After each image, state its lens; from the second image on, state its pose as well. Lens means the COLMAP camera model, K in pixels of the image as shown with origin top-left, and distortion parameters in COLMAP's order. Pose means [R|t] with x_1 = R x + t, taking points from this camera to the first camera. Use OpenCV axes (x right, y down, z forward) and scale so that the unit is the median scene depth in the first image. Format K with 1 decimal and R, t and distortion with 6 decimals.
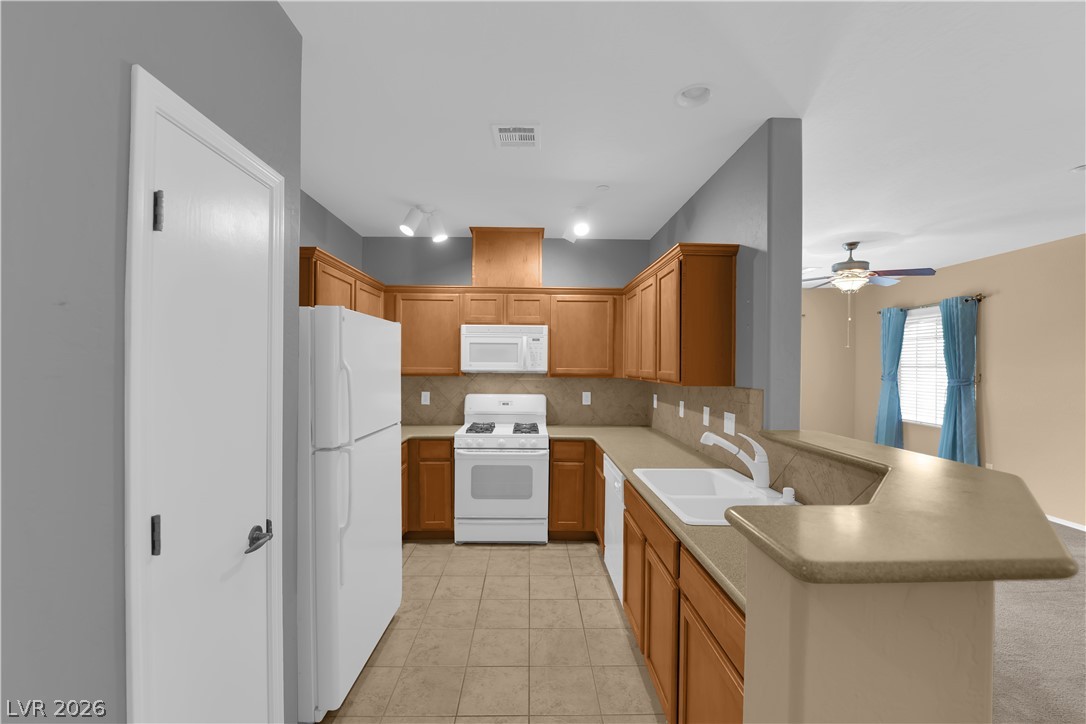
lens RADIAL K [[439.6, 0, 543.0], [0, 439.6, 362.0], [0, 0, 1]] dist [-0.016066, -0.000715]
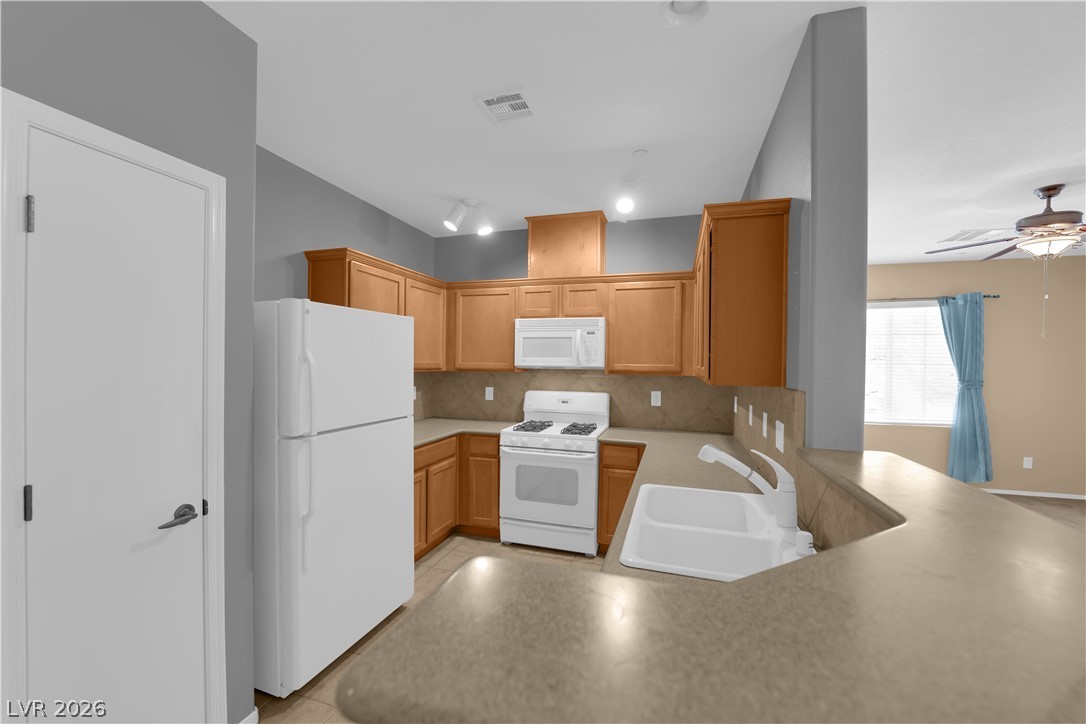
lens RADIAL K [[439.6, 0, 543.0], [0, 439.6, 362.0], [0, 0, 1]] dist [-0.016066, -0.000715]
pose [[0.945552, 0.003140, -0.325457, 0.203386], [-0.002282, 0.999993, 0.003019, 0.007942], [0.325464, -0.002112, 0.945552, 0.107823]]
